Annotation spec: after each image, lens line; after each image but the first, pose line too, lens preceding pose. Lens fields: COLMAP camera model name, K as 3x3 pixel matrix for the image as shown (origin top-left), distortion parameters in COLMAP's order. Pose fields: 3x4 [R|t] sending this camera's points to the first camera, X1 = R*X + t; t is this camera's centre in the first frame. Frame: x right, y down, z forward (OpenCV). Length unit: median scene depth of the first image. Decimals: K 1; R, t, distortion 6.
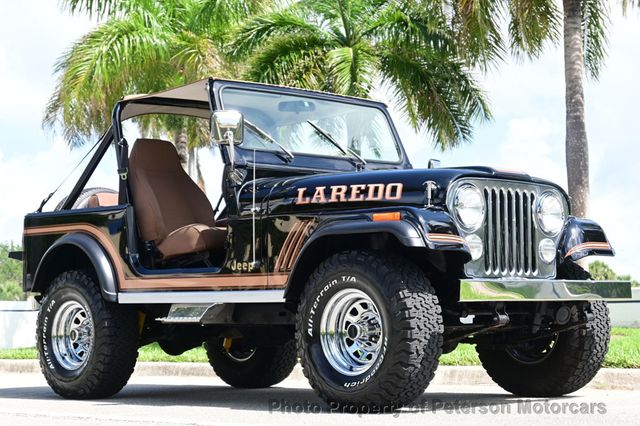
lens RADIAL K [[1424.1, 0, 320.0], [0, 1424.1, 213.0], [0, 0, 1]] dist [0.016351, -0.081384]
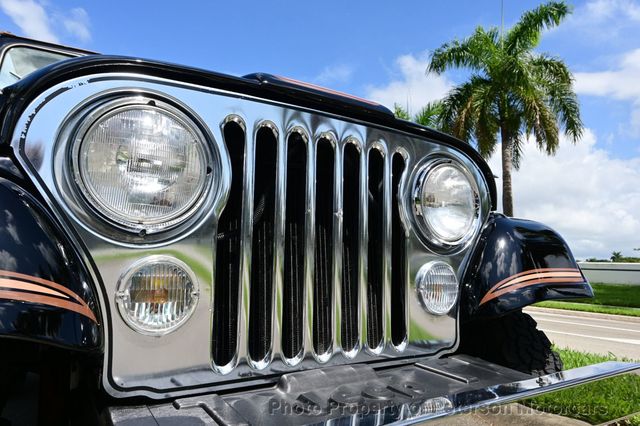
lens RADIAL K [[443.0, 0, 320.0], [0, 443.0, 213.0], [0, 0, 1]] dist [0.003474, -0.004010]
pose [[0.975462, 0.017107, -0.219502, 0.152079], [-0.023166, 0.999418, -0.025056, 0.007484], [0.218945, 0.029526, 0.975290, 0.847099]]
